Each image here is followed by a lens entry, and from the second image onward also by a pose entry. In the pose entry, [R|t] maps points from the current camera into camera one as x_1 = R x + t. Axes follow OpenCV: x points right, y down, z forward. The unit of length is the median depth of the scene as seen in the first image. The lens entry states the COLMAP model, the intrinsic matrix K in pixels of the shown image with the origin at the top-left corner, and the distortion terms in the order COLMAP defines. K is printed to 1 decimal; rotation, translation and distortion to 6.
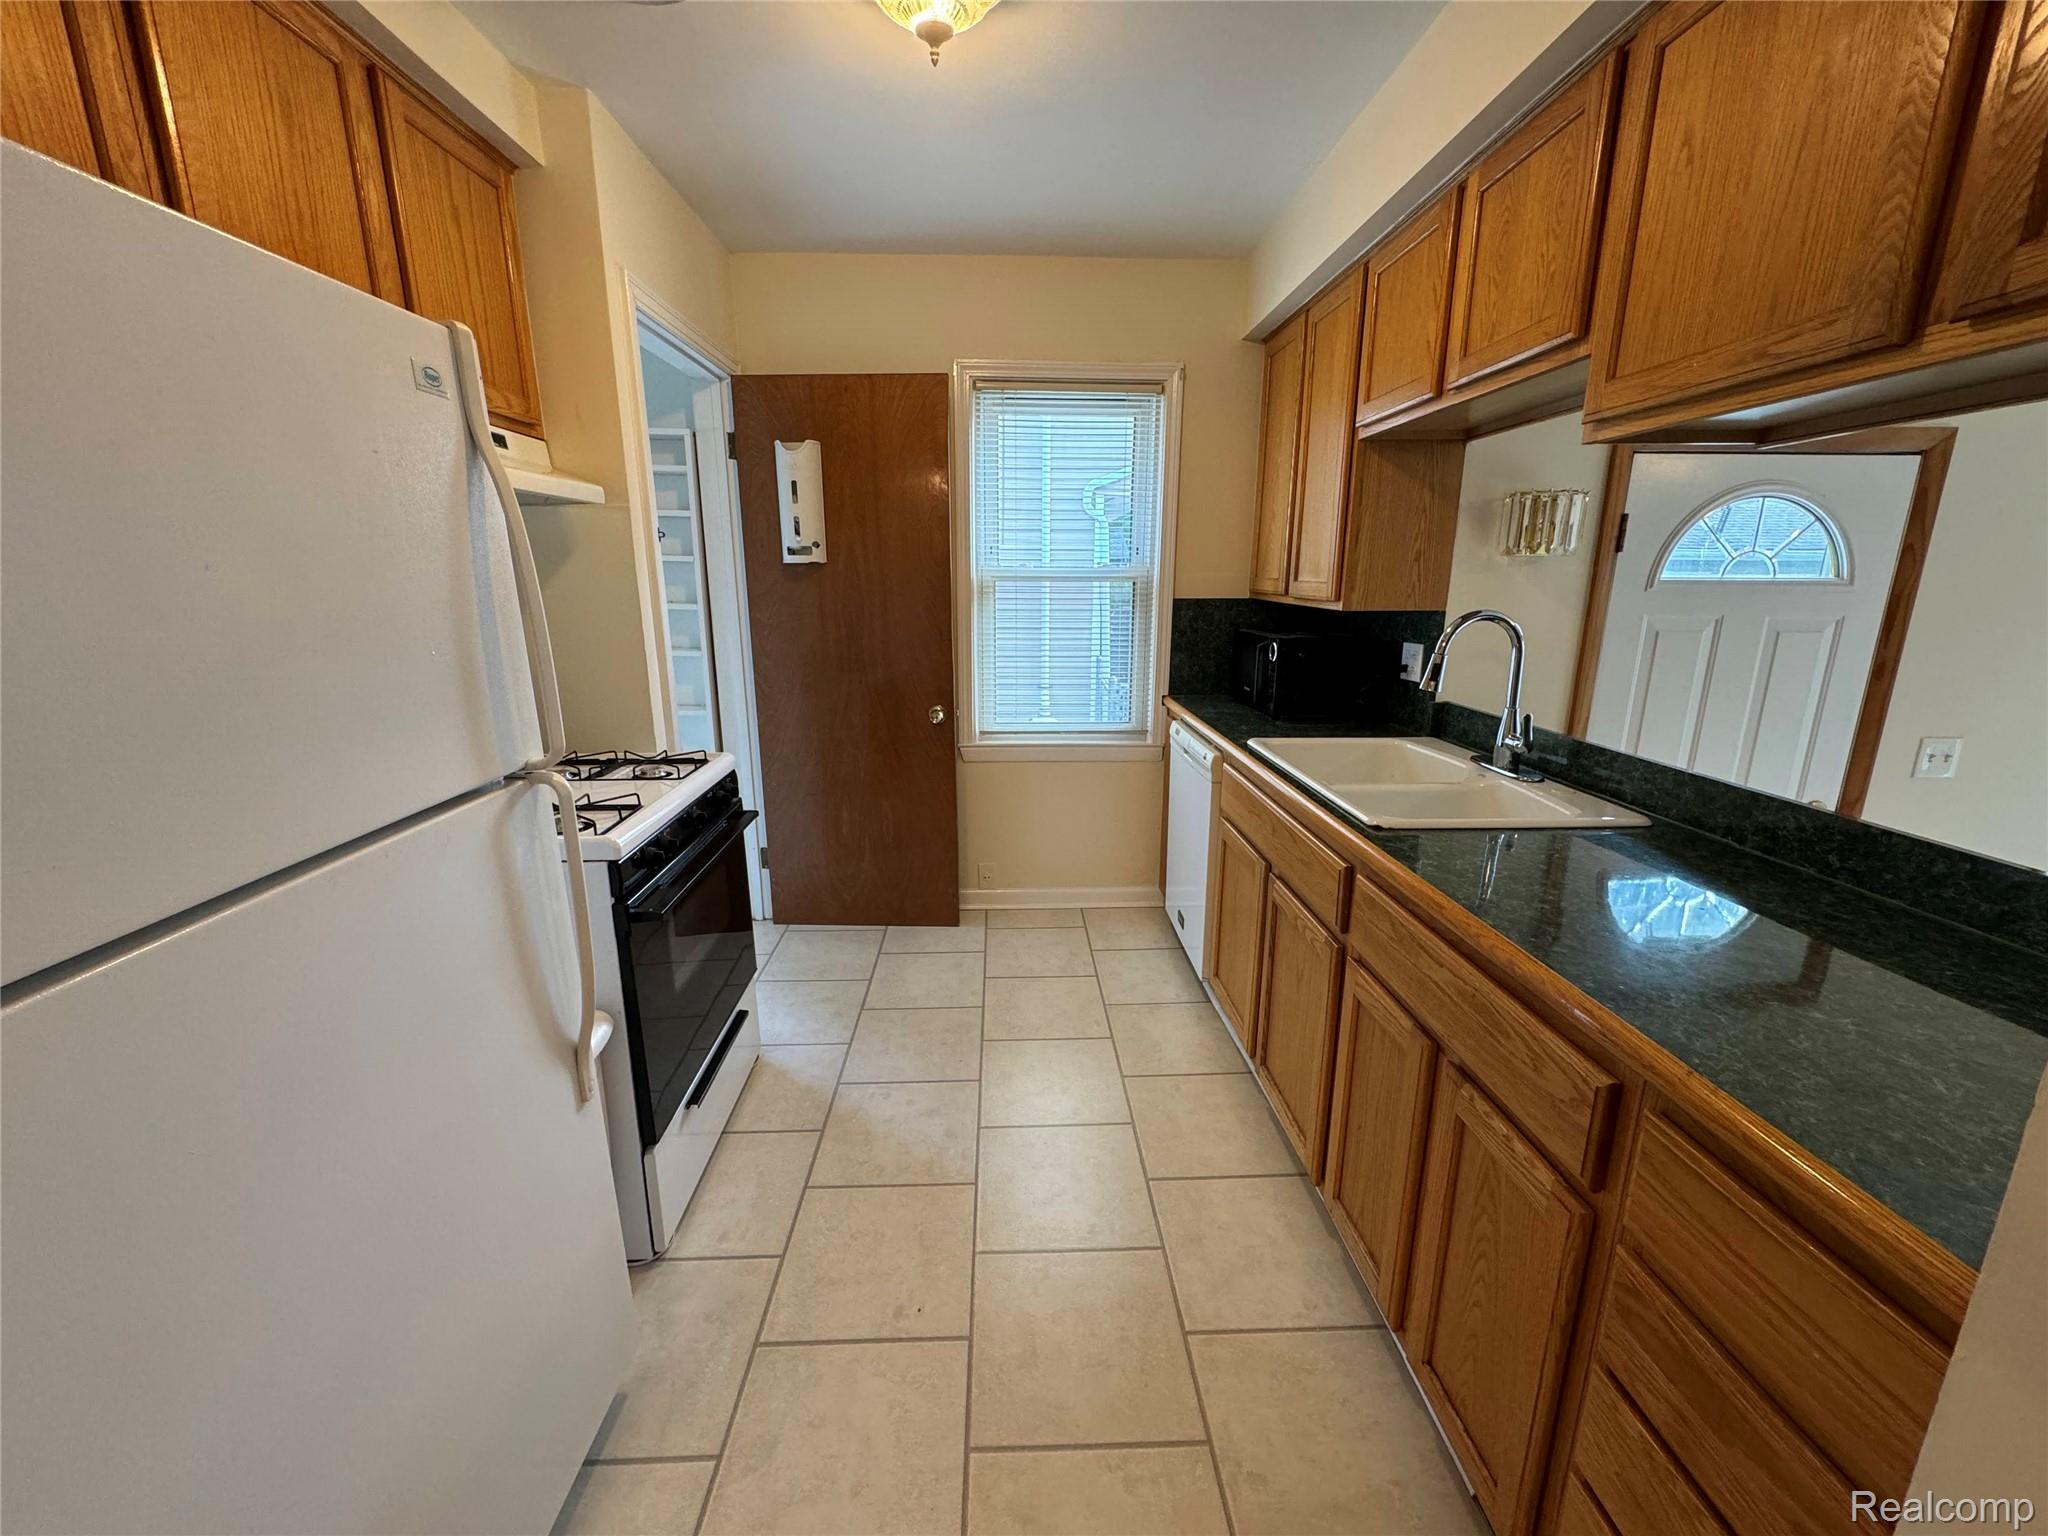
lens RADIAL K [[815.3, 0, 1023.8], [0, 815.3, 771.7], [0, 0, 1]] dist [-0.002731, 0.000902]
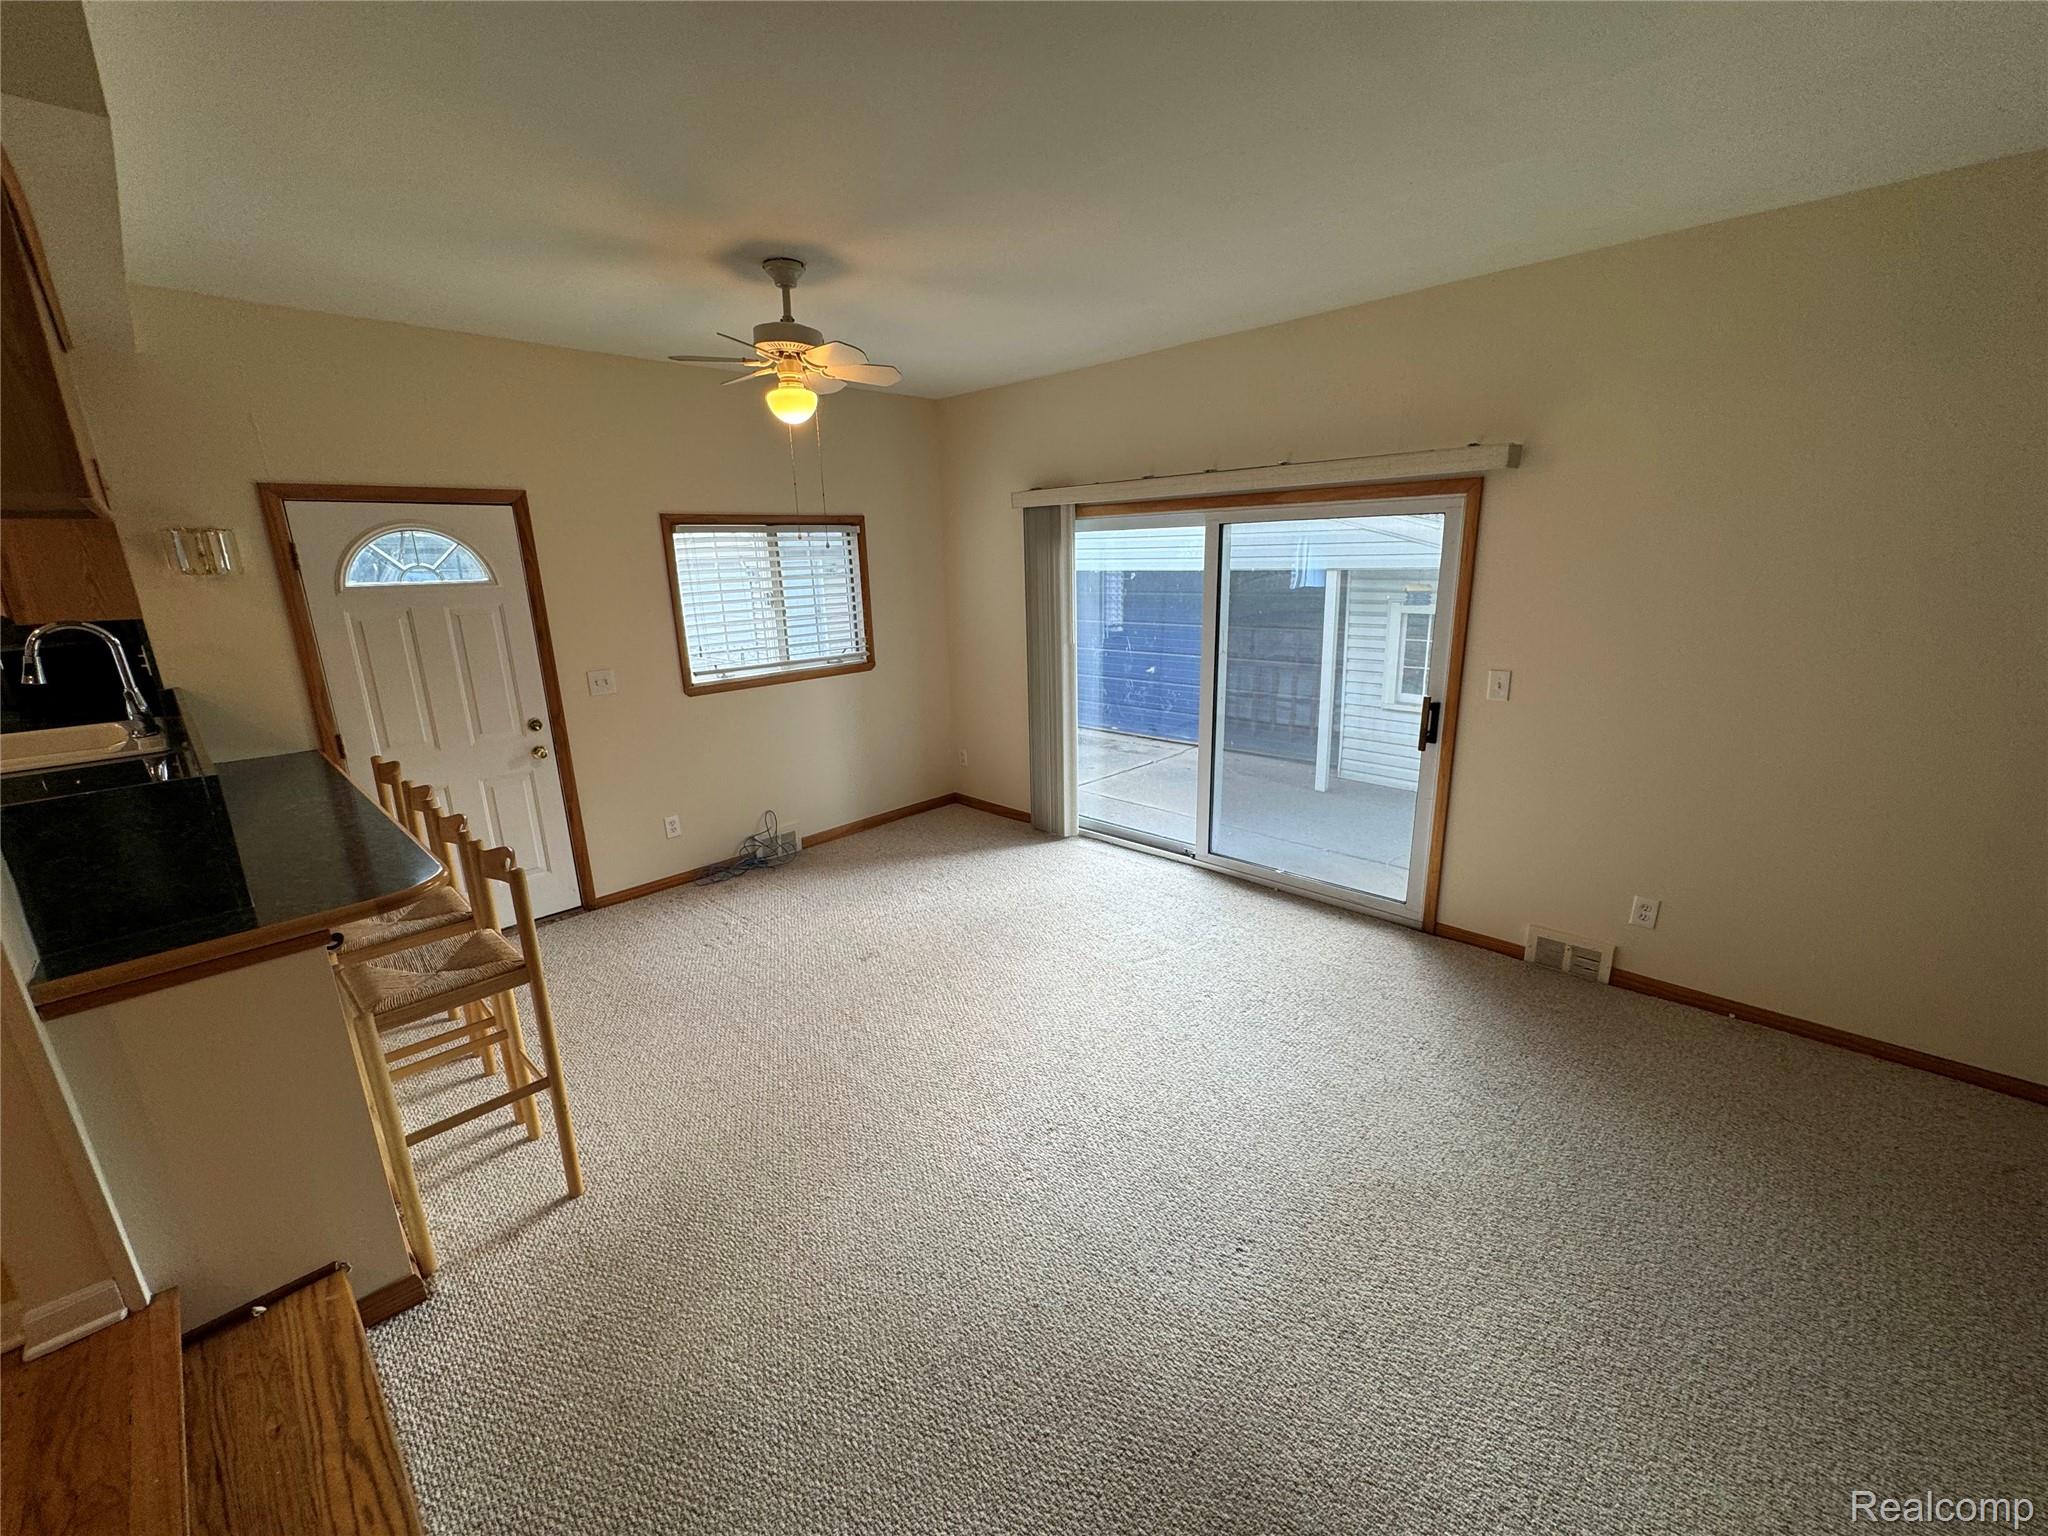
lens RADIAL K [[815.3, 0, 1019.3], [0, 815.3, 768.5], [0, 0, 1]] dist [-0.002731, 0.000902]
pose [[0.708927, -0.197865, 0.676958, 0.585081], [0.191355, 0.977798, 0.085404, 0.189321], [-0.678827, 0.068994, 0.731050, -0.868902]]
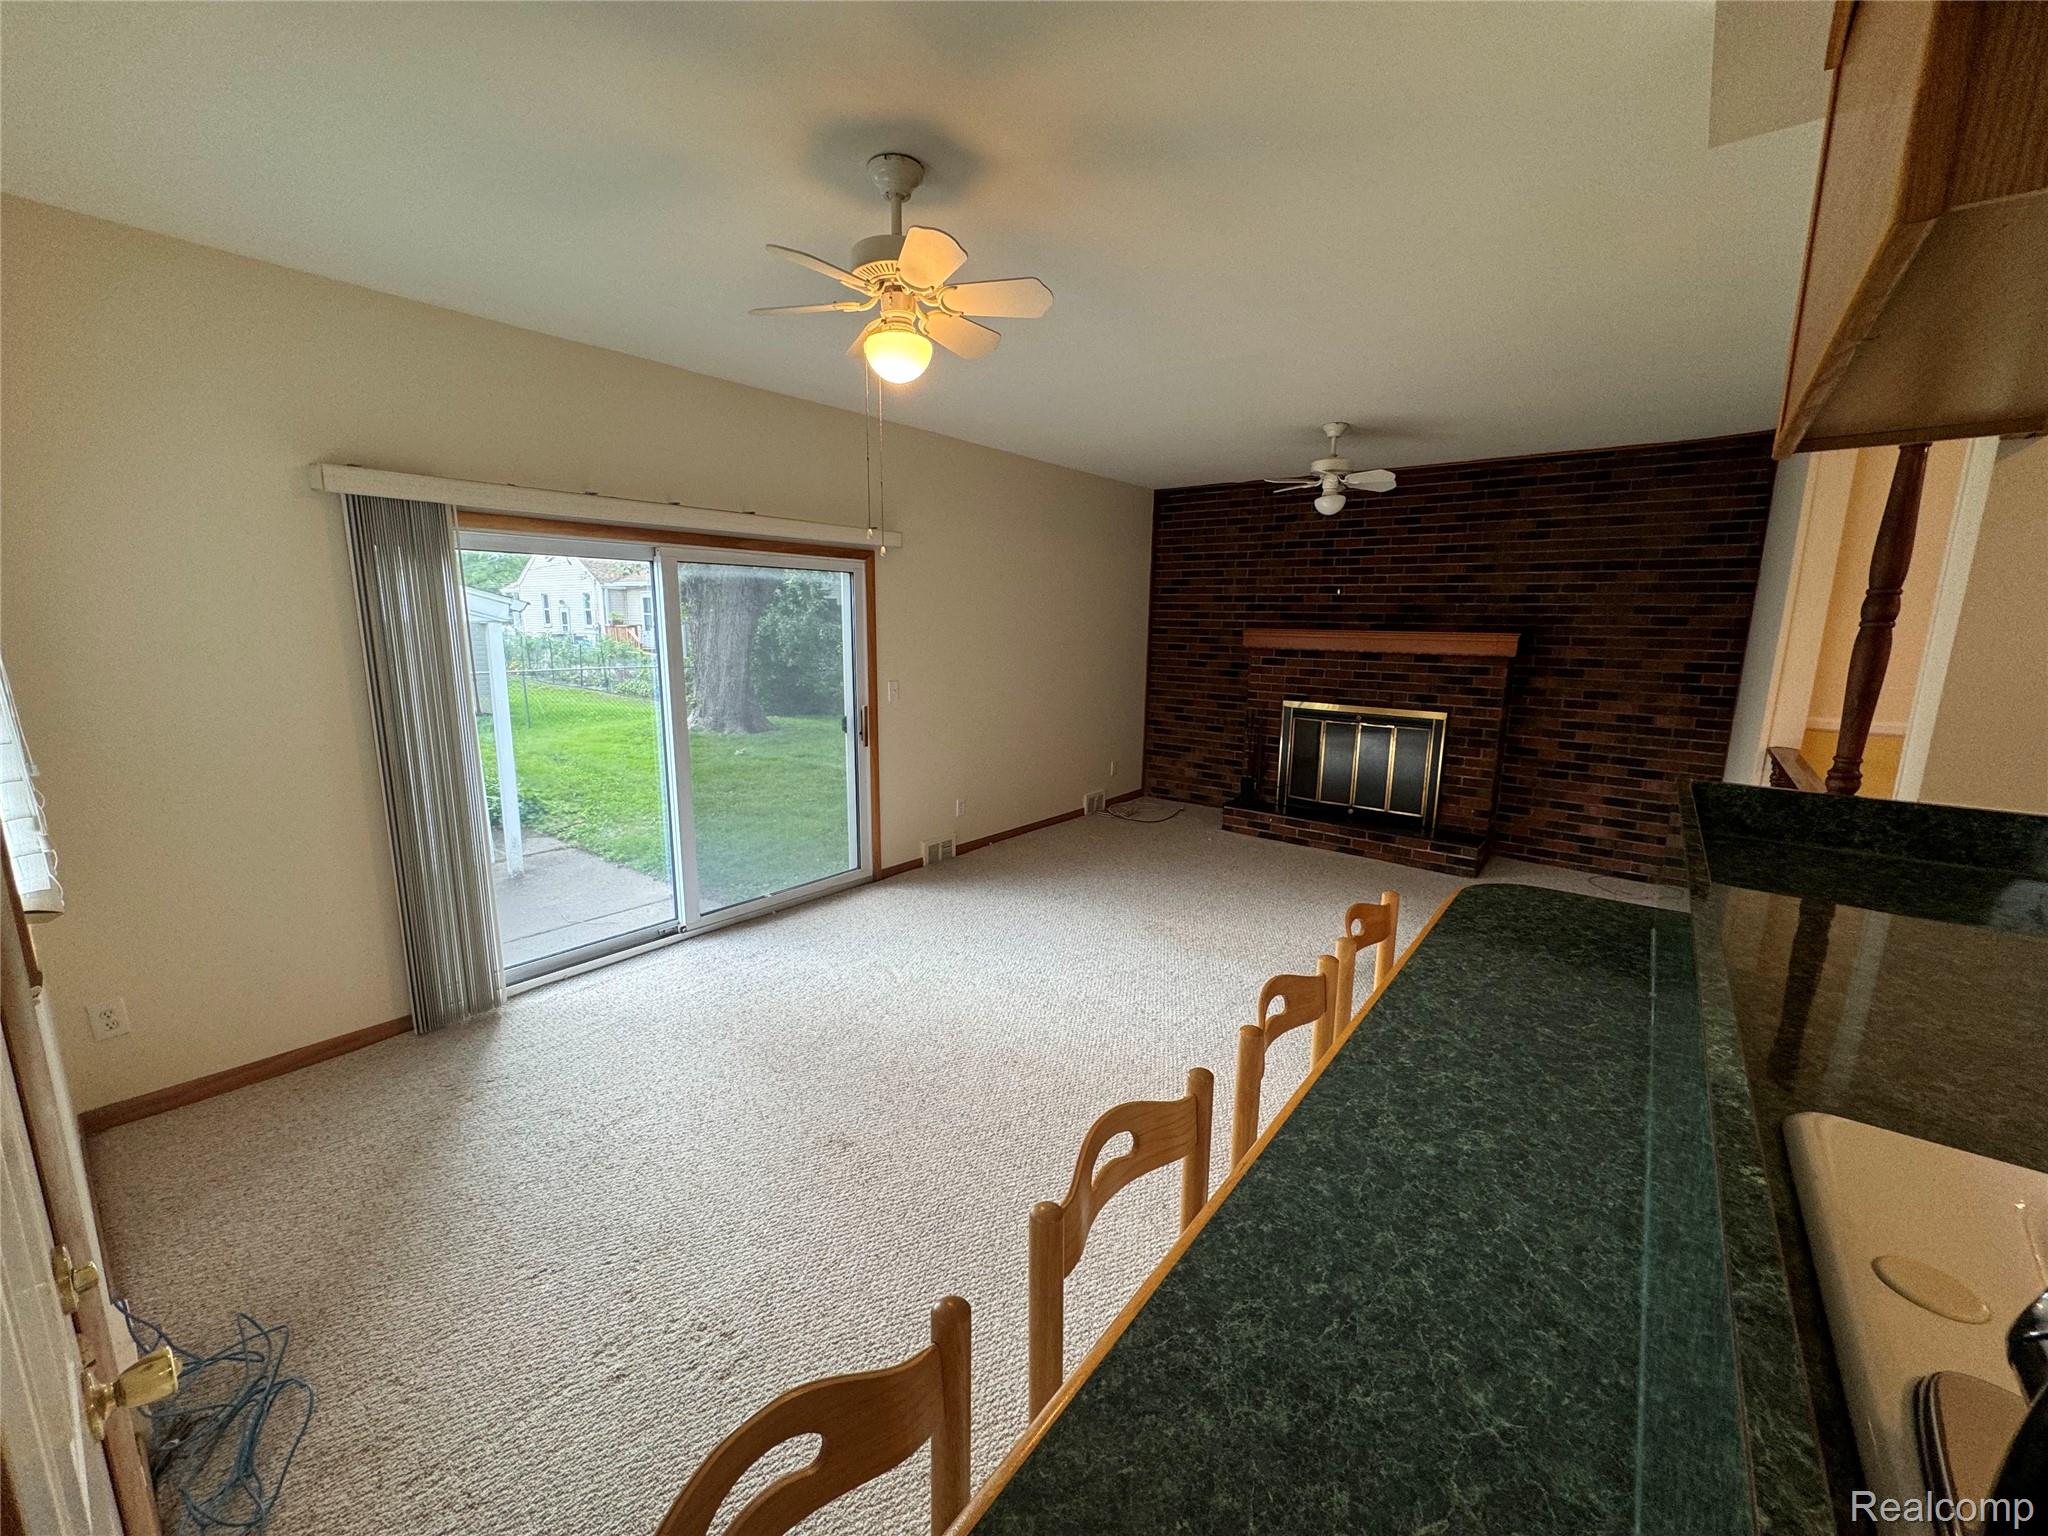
lens RADIAL K [[815.3, 0, 1021.7], [0, 815.3, 769.3], [0, 0, 1]] dist [-0.002731, 0.000902]
pose [[-0.771671, -0.125522, 0.623513, 0.570232], [0.137881, 0.924004, 0.356659, -0.207105], [-0.620897, 0.361194, -0.695720, 1.000035]]
